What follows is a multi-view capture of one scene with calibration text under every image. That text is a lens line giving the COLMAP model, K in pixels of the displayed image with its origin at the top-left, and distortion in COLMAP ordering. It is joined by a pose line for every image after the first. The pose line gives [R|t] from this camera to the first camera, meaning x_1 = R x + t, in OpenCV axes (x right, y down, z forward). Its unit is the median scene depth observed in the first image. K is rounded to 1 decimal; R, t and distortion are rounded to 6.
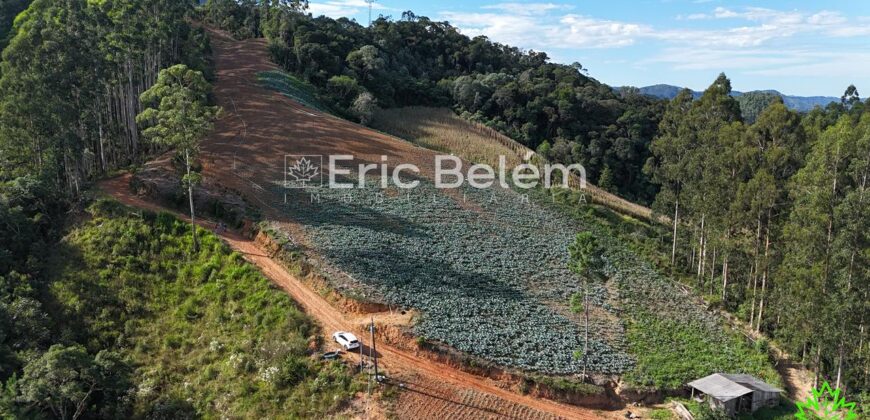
lens RADIAL K [[638.8, 0, 437.0], [0, 638.8, 212.6], [0, 0, 1]] dist [0.079740, -0.080682]
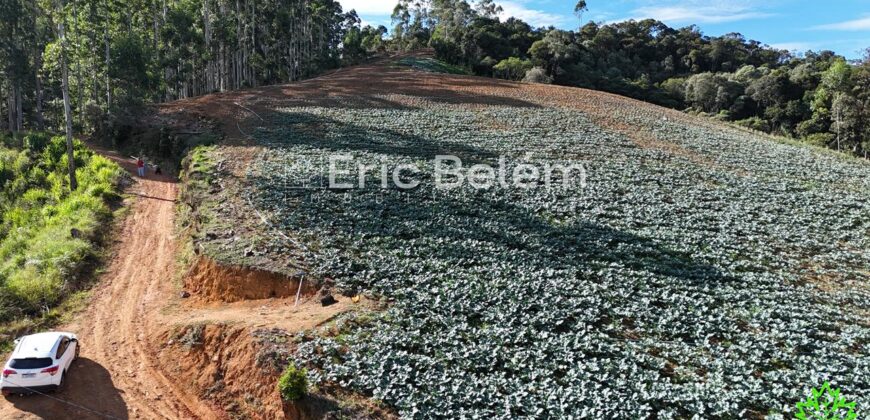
lens RADIAL K [[638.8, 0, 437.0], [0, 638.8, 212.6], [0, 0, 1]] dist [0.079740, -0.080682]
pose [[0.926942, -0.018932, -0.374728, 0.086491], [-0.033703, 0.990488, -0.133410, 0.120707], [0.373689, 0.136293, 0.917486, 0.575236]]
